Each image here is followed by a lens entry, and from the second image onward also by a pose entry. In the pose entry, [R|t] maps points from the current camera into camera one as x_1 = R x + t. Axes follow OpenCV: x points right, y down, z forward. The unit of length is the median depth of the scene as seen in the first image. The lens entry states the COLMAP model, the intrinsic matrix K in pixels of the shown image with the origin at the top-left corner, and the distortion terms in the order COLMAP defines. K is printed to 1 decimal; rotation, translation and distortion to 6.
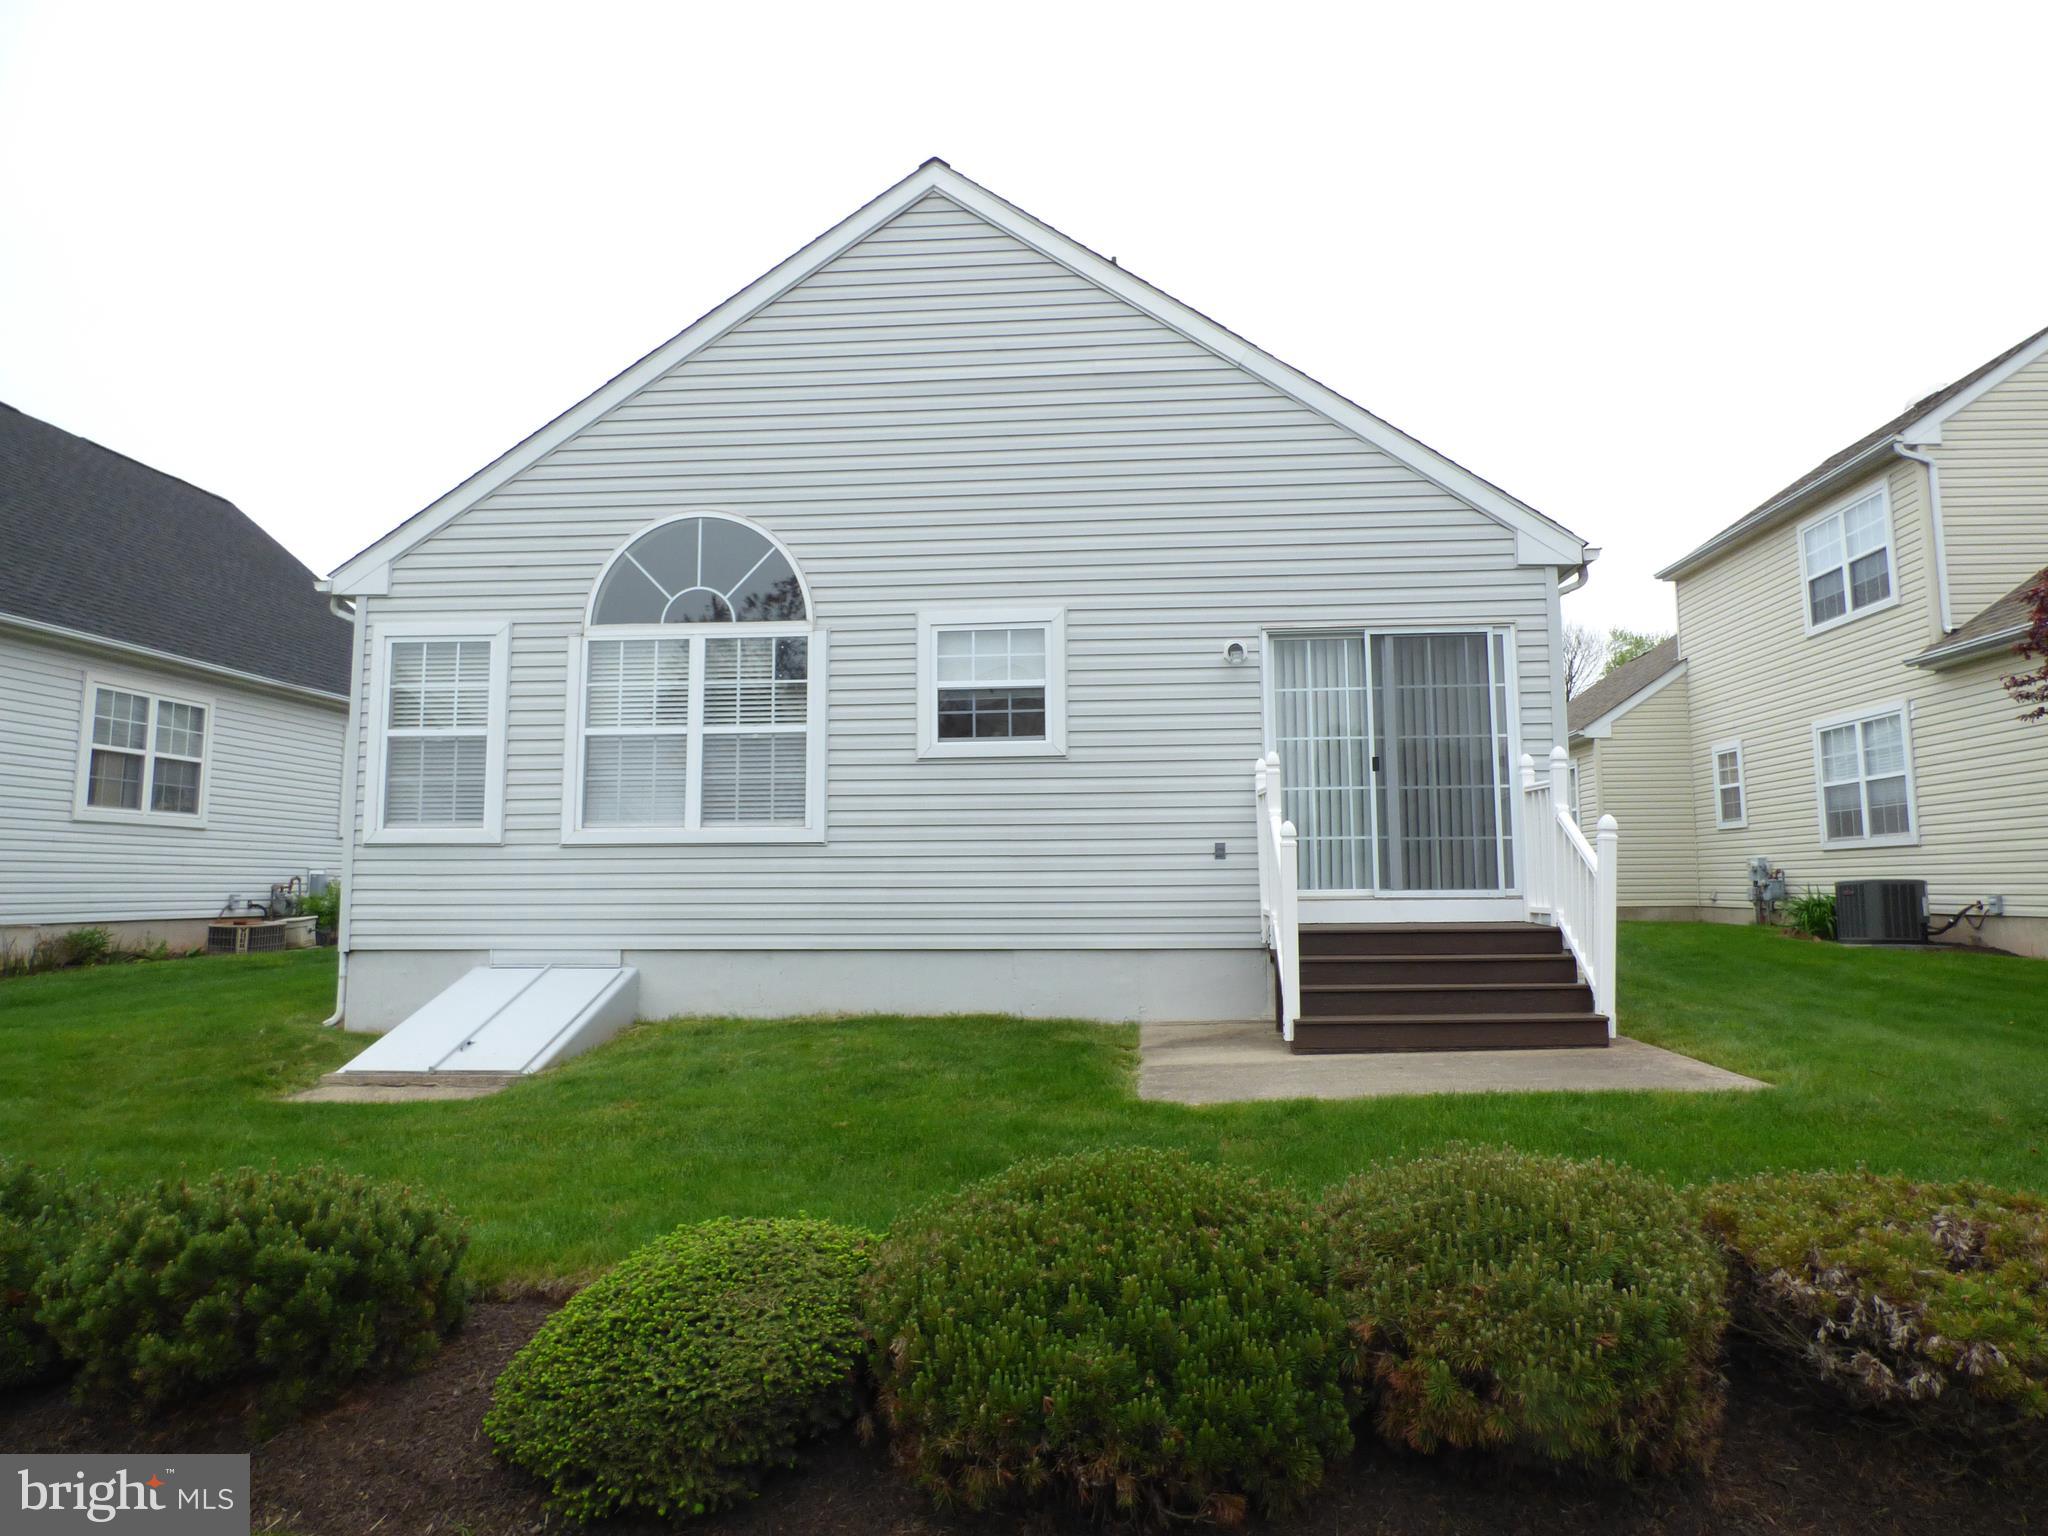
lens RADIAL K [[1244.1, 0, 1024.0], [0, 1244.1, 768.0], [0, 0, 1]] dist [0.013693, 0.003905]
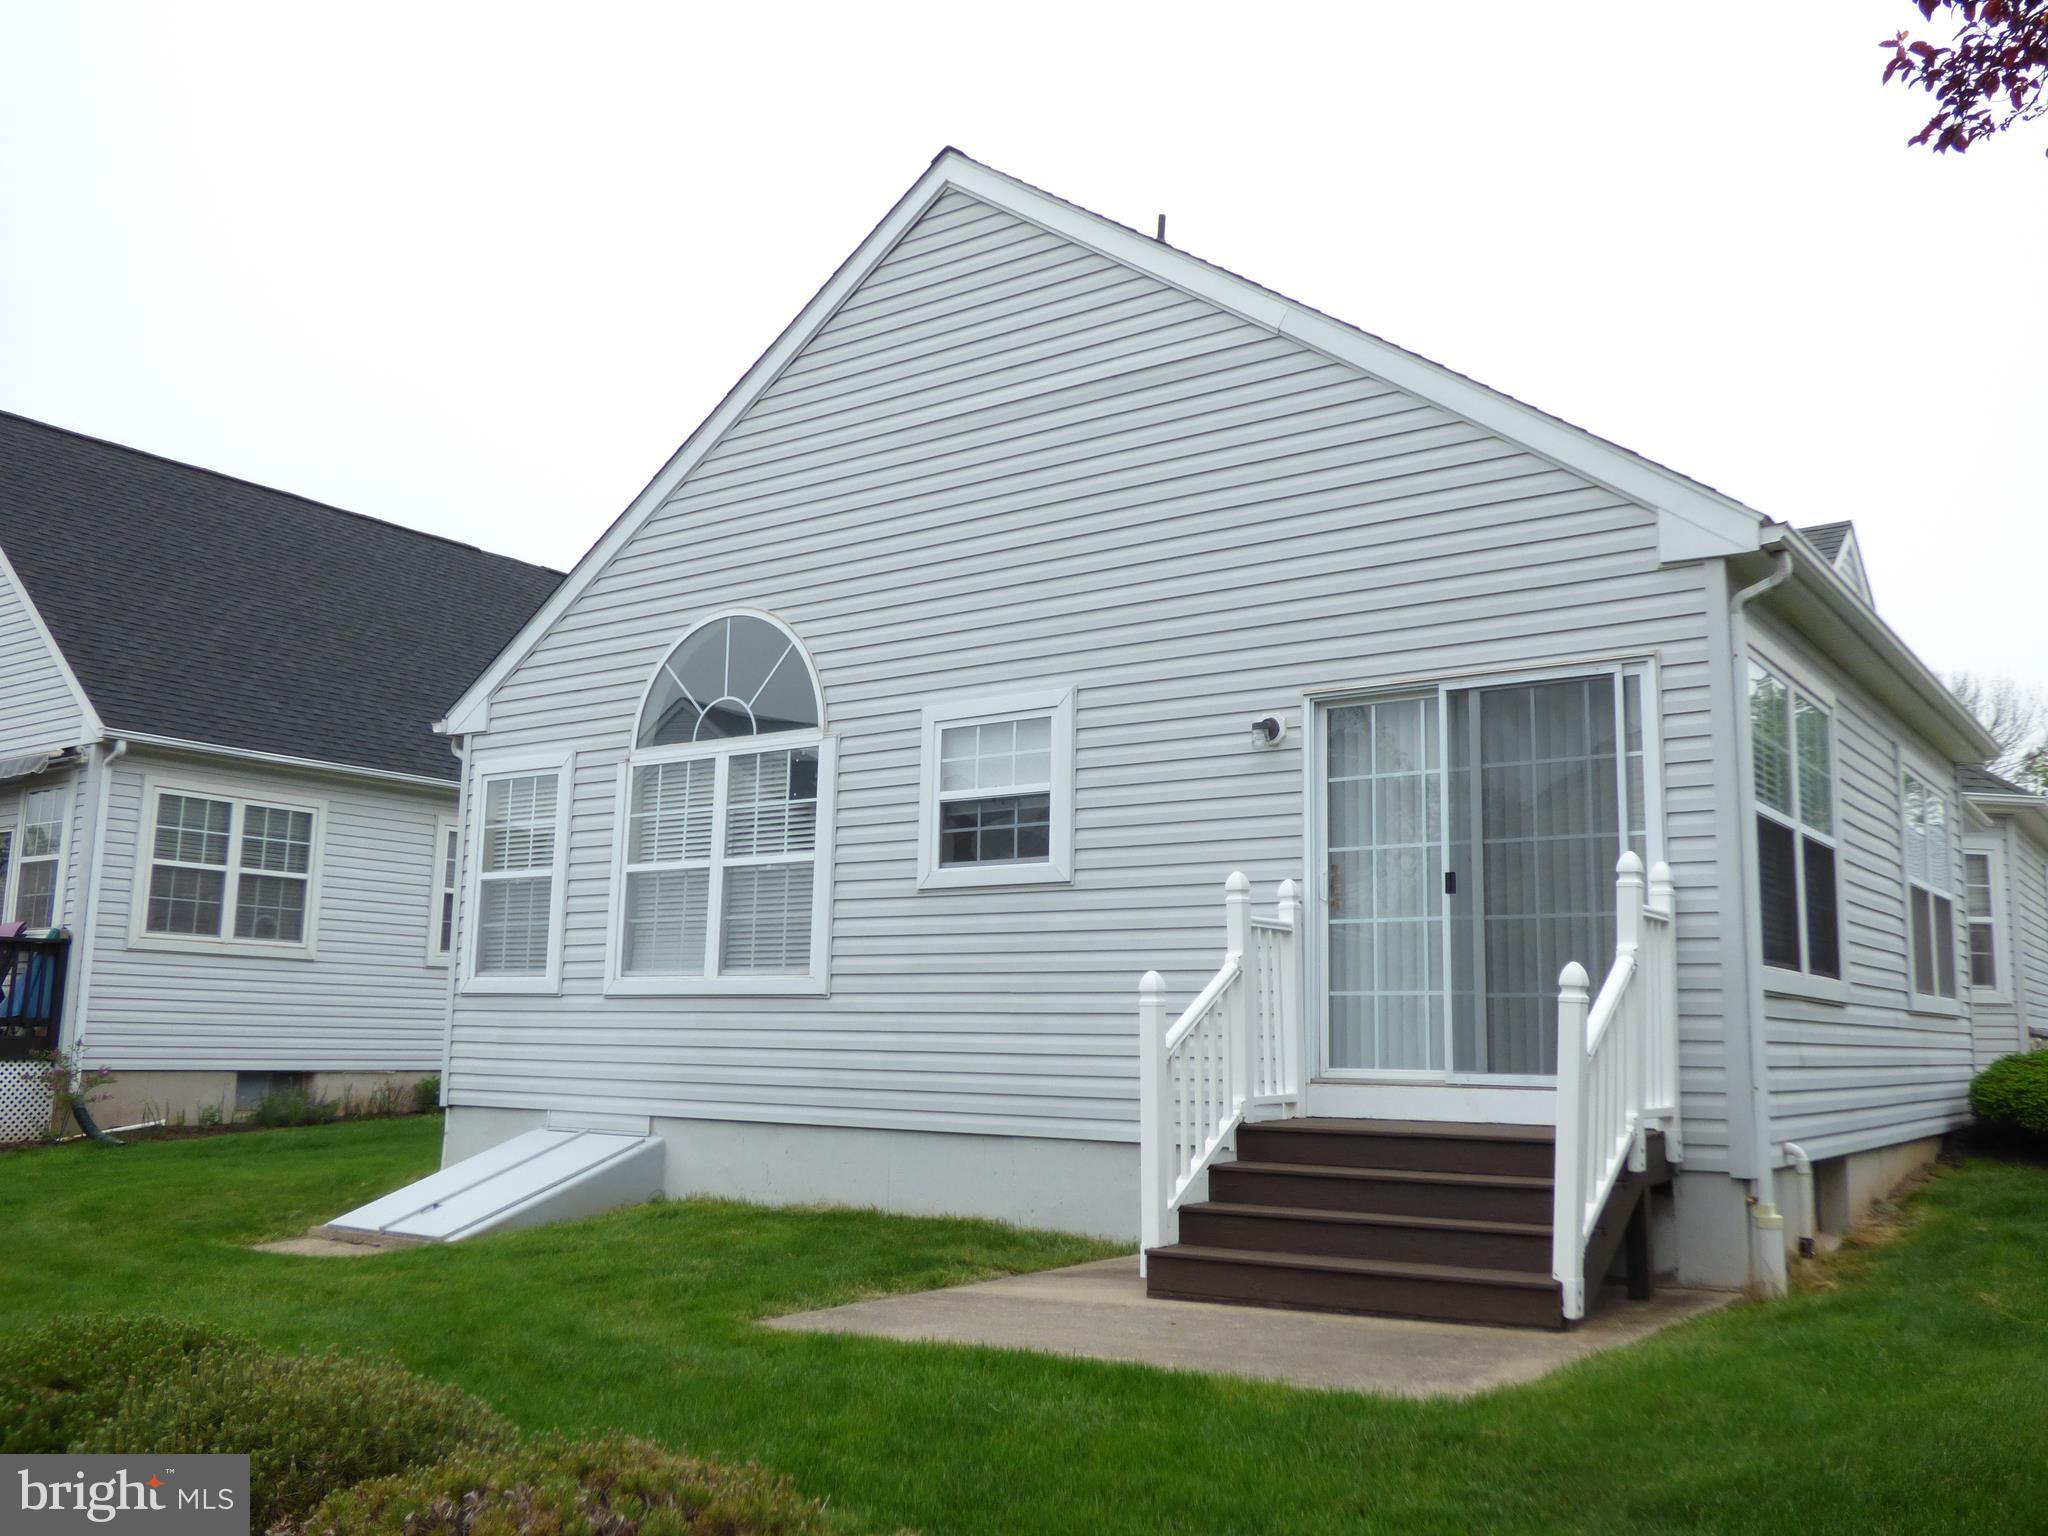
lens RADIAL K [[1792.6, 0, 1024.0], [0, 1792.6, 768.0], [0, 0, 1]] dist [0.021836, -0.005334]
pose [[0.848996, -0.059863, -0.524998, 0.579133], [0.027225, 0.997198, -0.069679, -0.003598], [0.527698, 0.044864, 0.848246, 0.054258]]
